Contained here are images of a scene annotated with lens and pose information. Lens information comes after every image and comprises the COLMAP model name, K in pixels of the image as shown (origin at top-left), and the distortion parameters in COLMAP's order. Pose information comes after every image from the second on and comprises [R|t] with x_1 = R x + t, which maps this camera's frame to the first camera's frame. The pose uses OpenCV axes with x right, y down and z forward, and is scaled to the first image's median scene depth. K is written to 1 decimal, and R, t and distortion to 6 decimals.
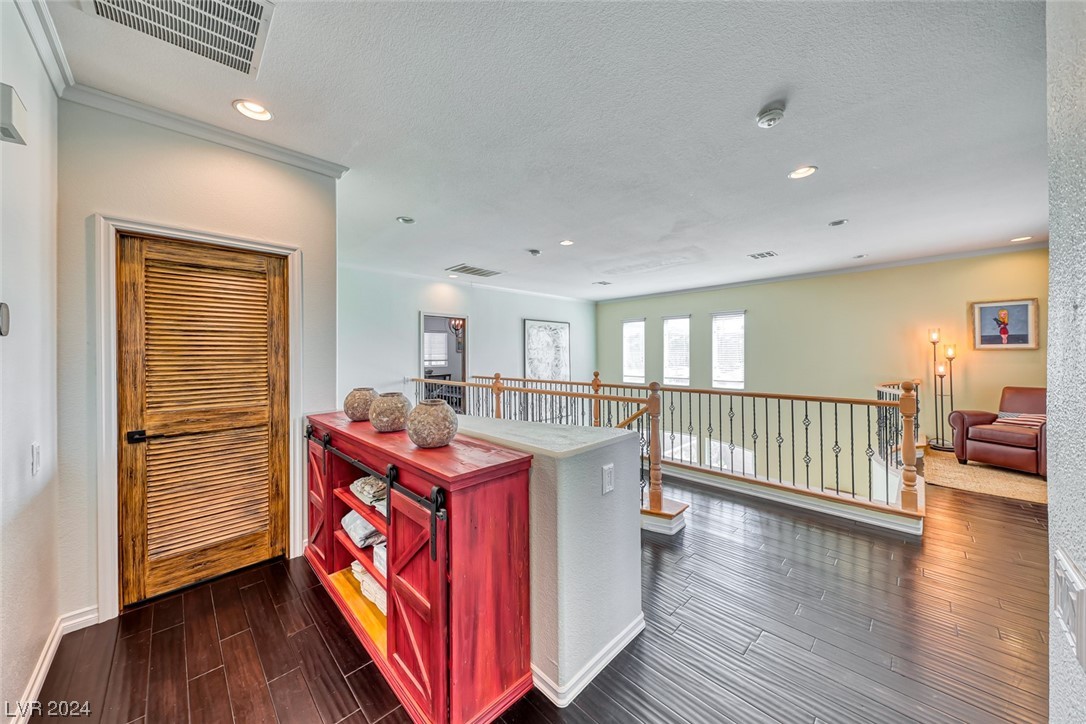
lens RADIAL K [[376.7, 0, 540.6], [0, 376.7, 356.2], [0, 0, 1]] dist [0.010128, -0.003358]
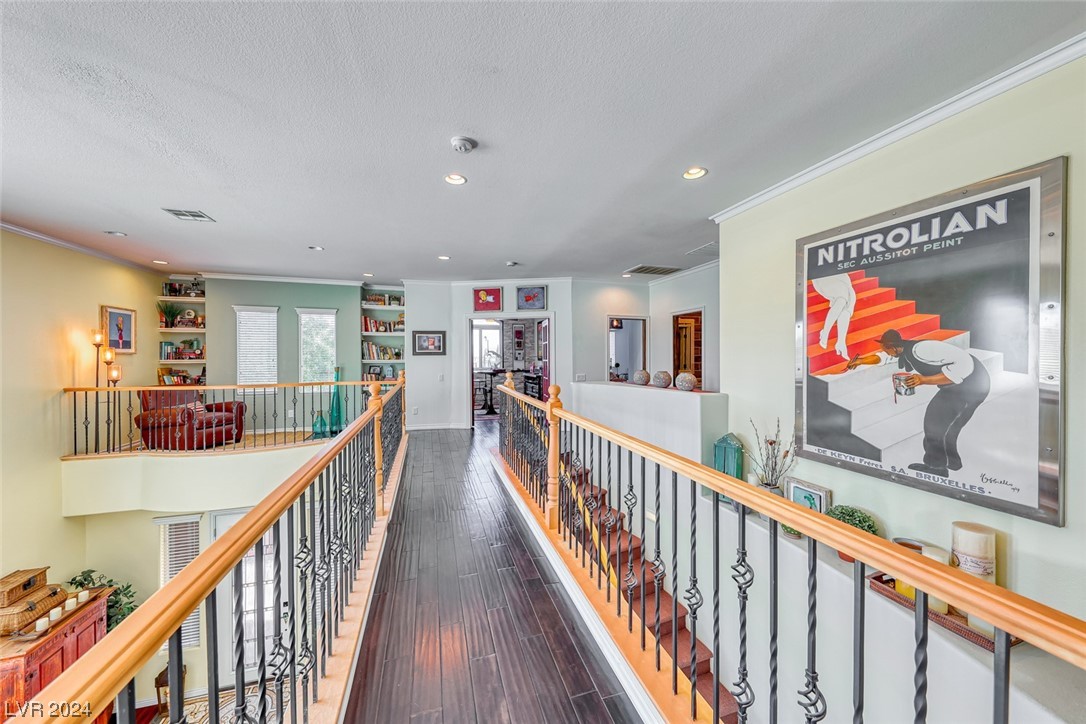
lens RADIAL K [[376.7, 0, 543.4], [0, 376.7, 357.4], [0, 0, 1]] dist [0.010128, -0.003358]
pose [[-0.883094, 0.011277, 0.469061, -0.317611], [0.015083, 0.999877, 0.004357, 0.005624], [-0.468954, 0.010923, -0.883155, 1.303372]]
